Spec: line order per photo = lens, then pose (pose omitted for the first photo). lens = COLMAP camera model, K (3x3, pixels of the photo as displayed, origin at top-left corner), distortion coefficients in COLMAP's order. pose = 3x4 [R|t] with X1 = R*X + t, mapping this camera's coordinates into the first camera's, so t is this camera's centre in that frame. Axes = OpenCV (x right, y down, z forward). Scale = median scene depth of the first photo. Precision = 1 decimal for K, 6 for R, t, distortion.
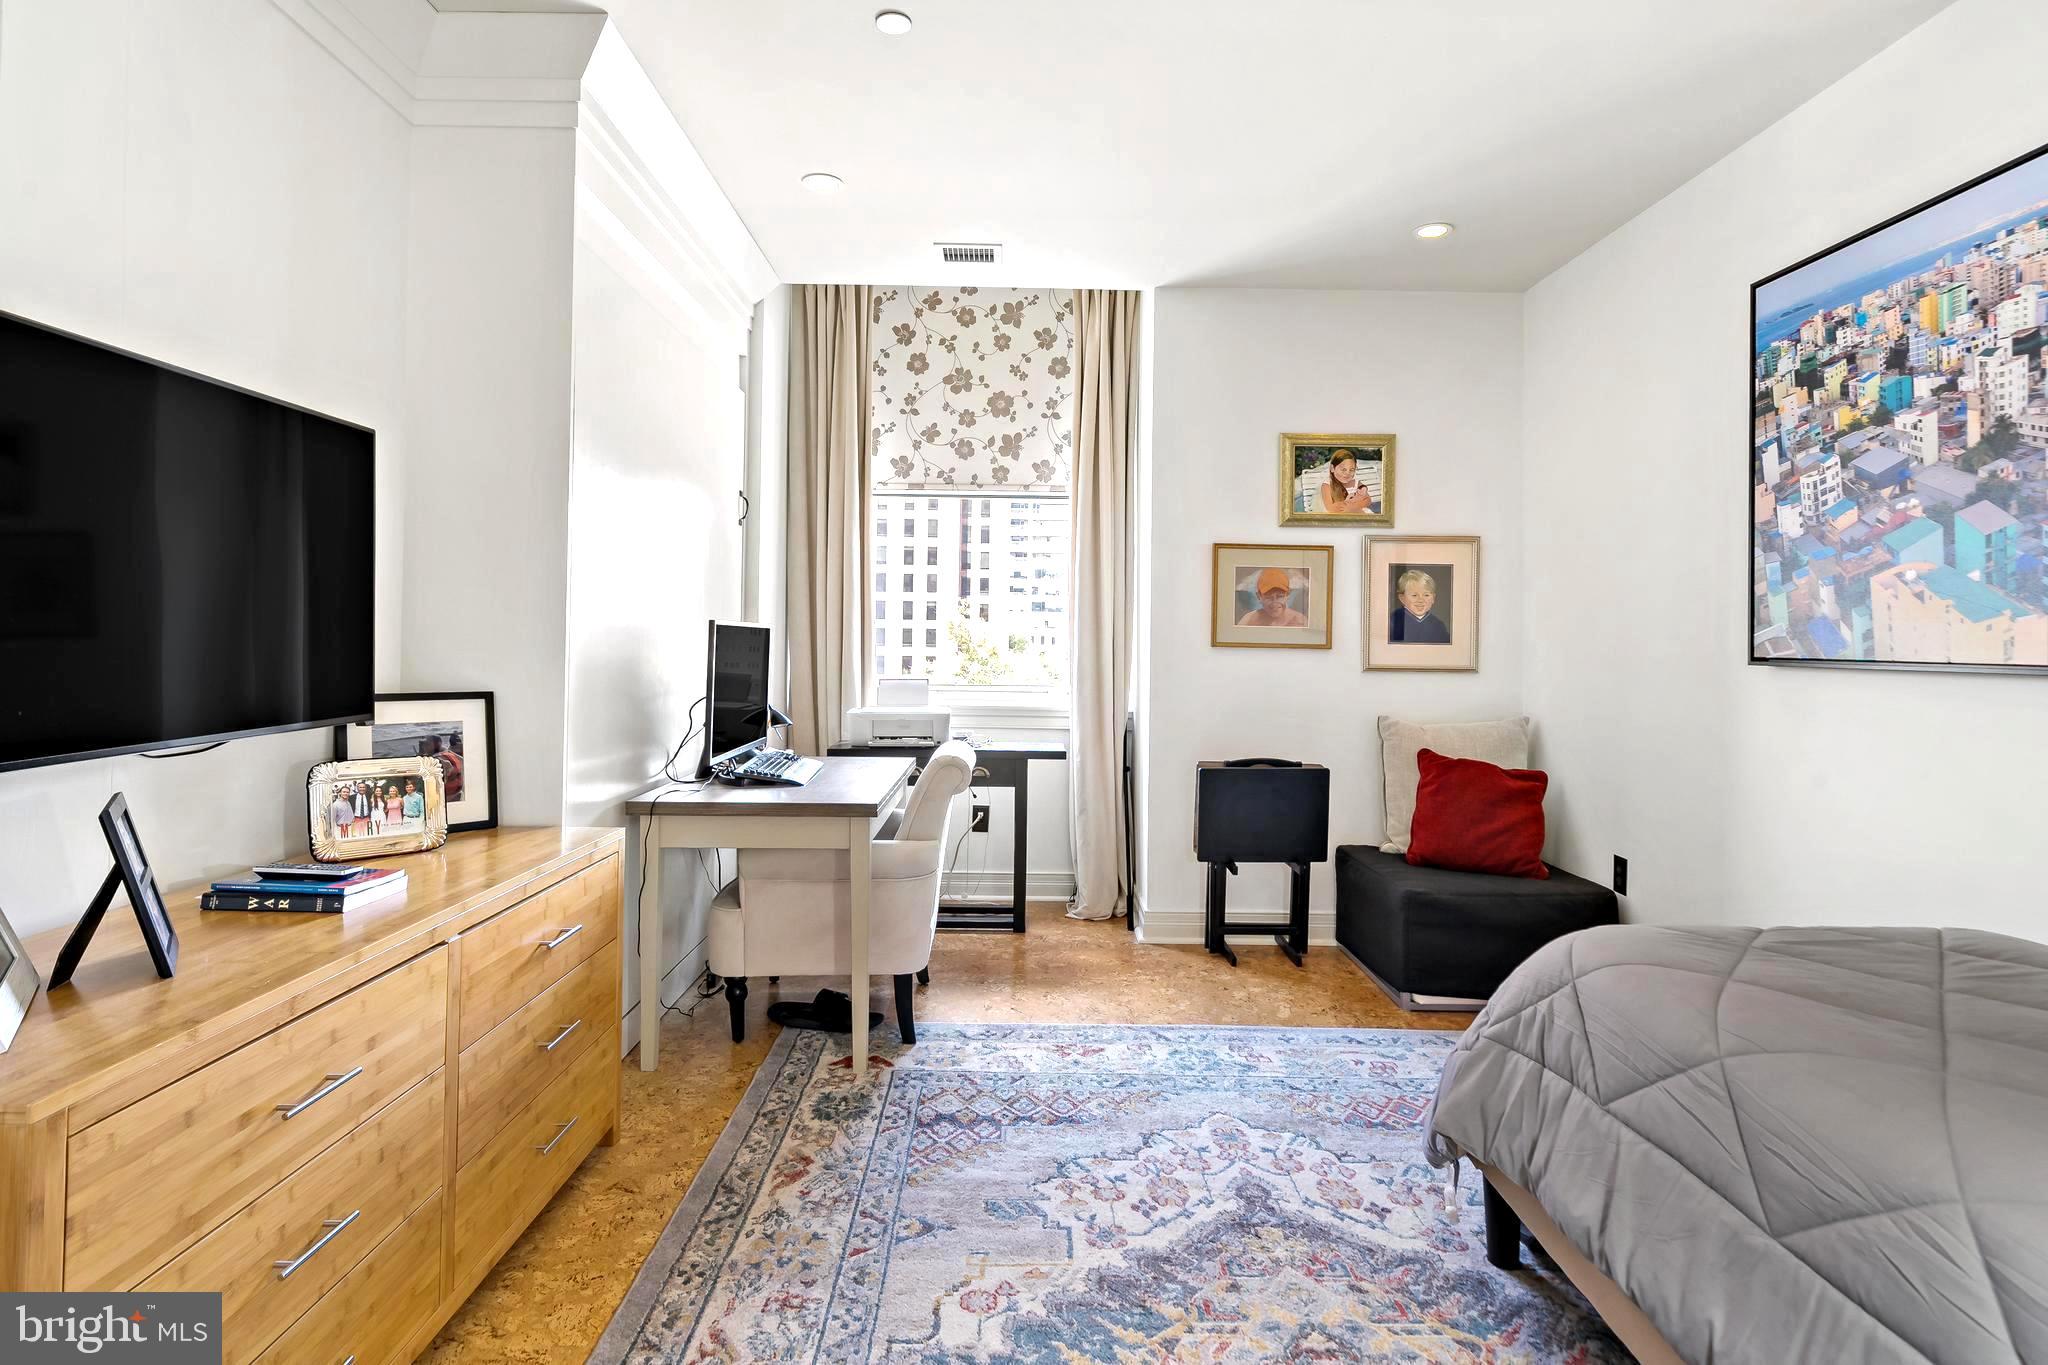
lens RADIAL K [[1041.1, 0, 1025.5], [0, 1041.1, 666.8], [0, 0, 1]] dist [0.003642, 0.000359]
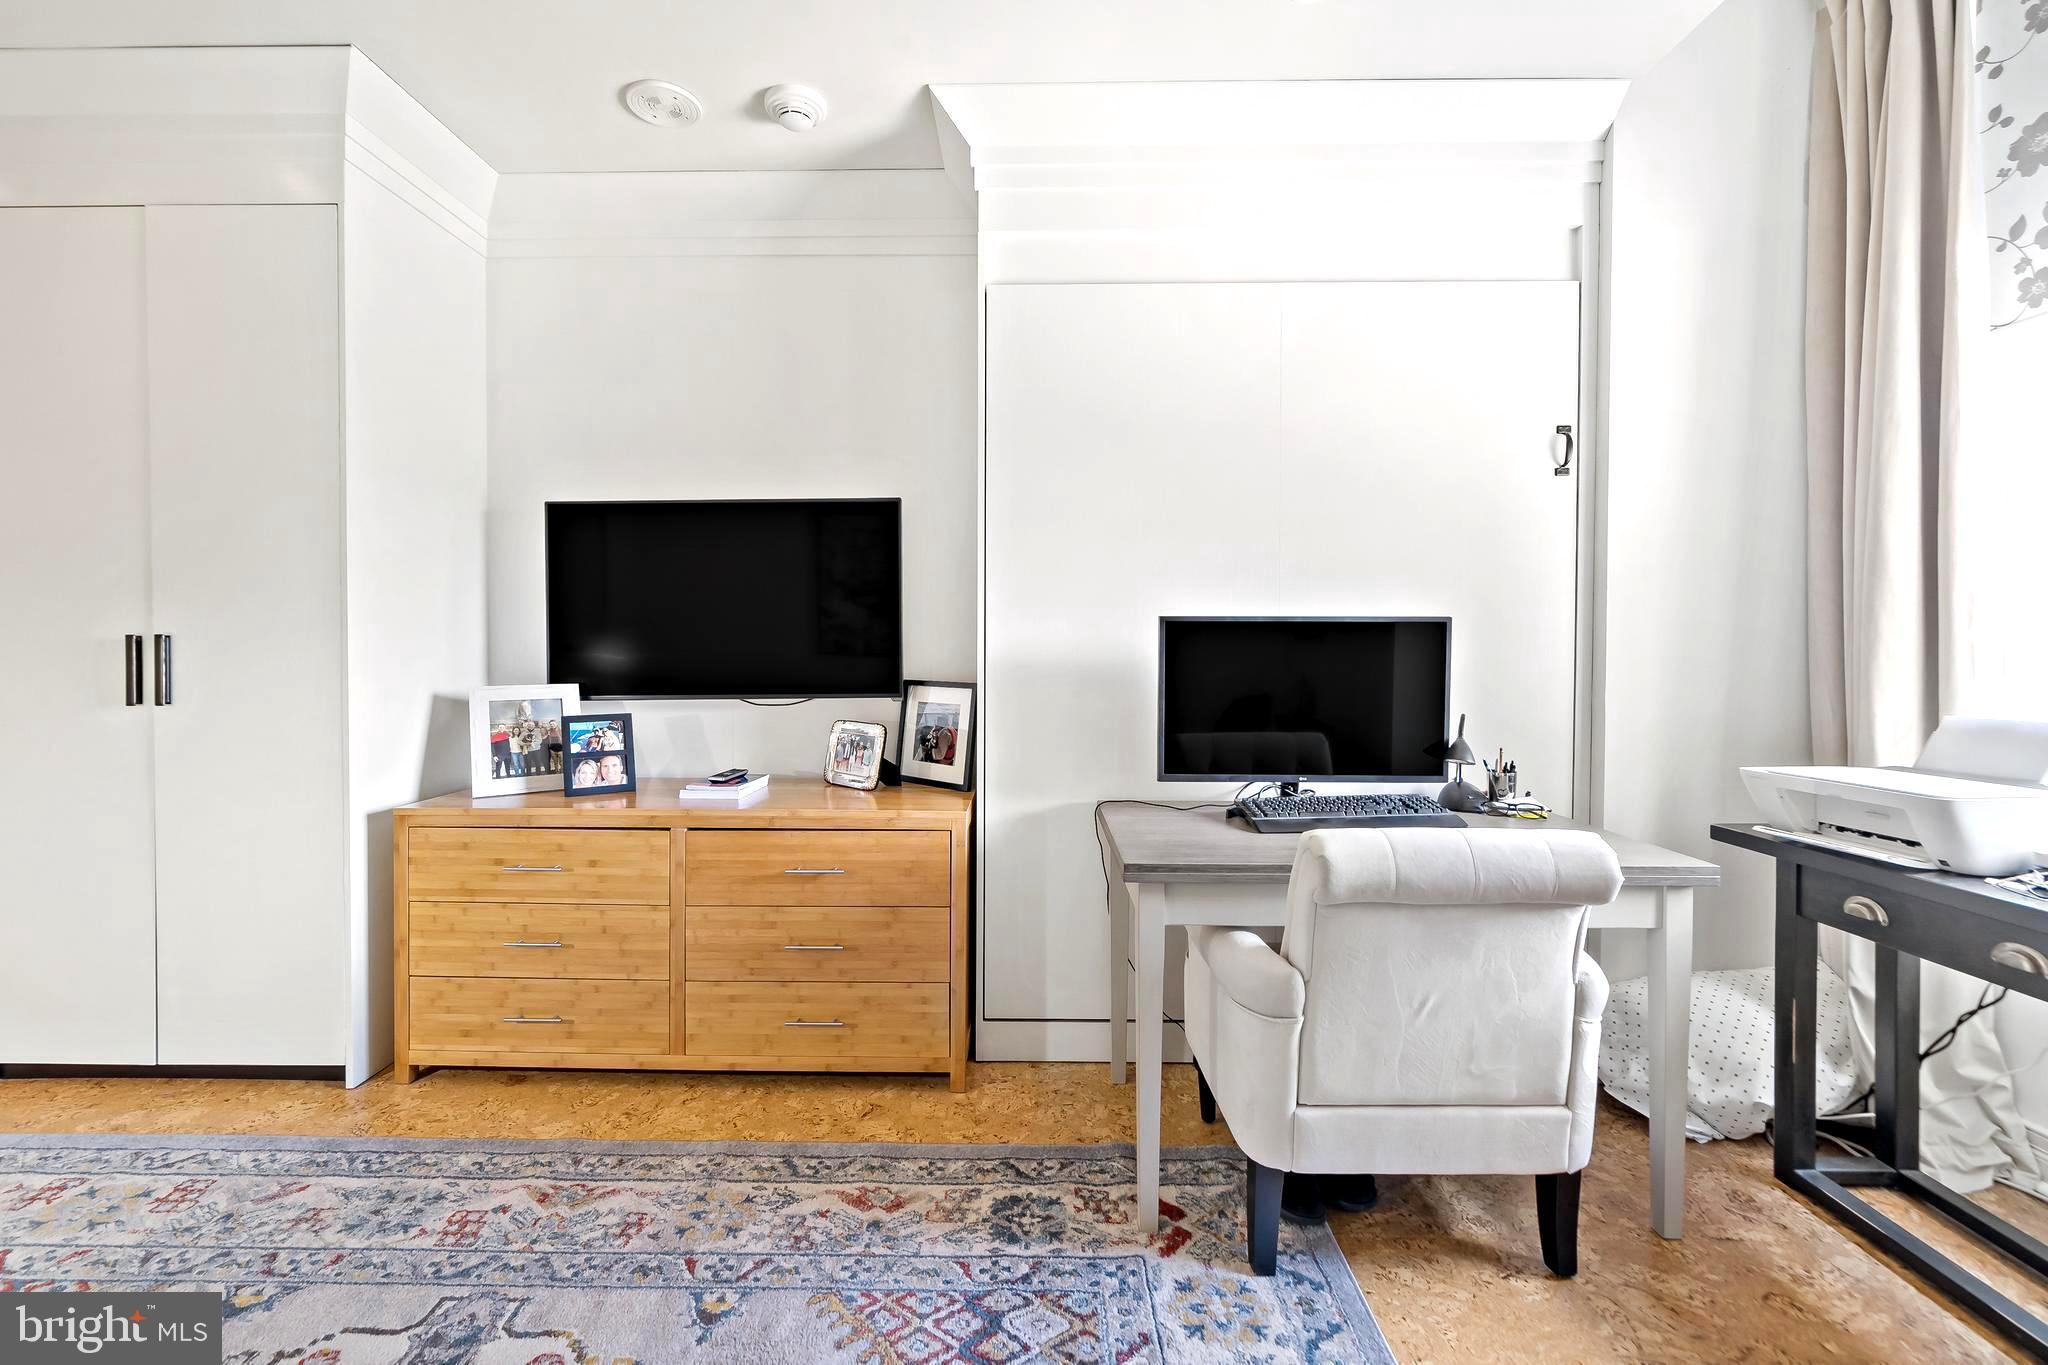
lens RADIAL K [[855.0, 0, 1022.3], [0, 855.0, 664.2], [0, 0, 1]] dist [-0.000389, 0.000031]
pose [[-0.028074, 0.003231, -0.999601, 0.554655], [-0.020340, 0.999786, 0.003802, -0.005042], [0.999399, 0.020439, -0.028002, 1.173845]]
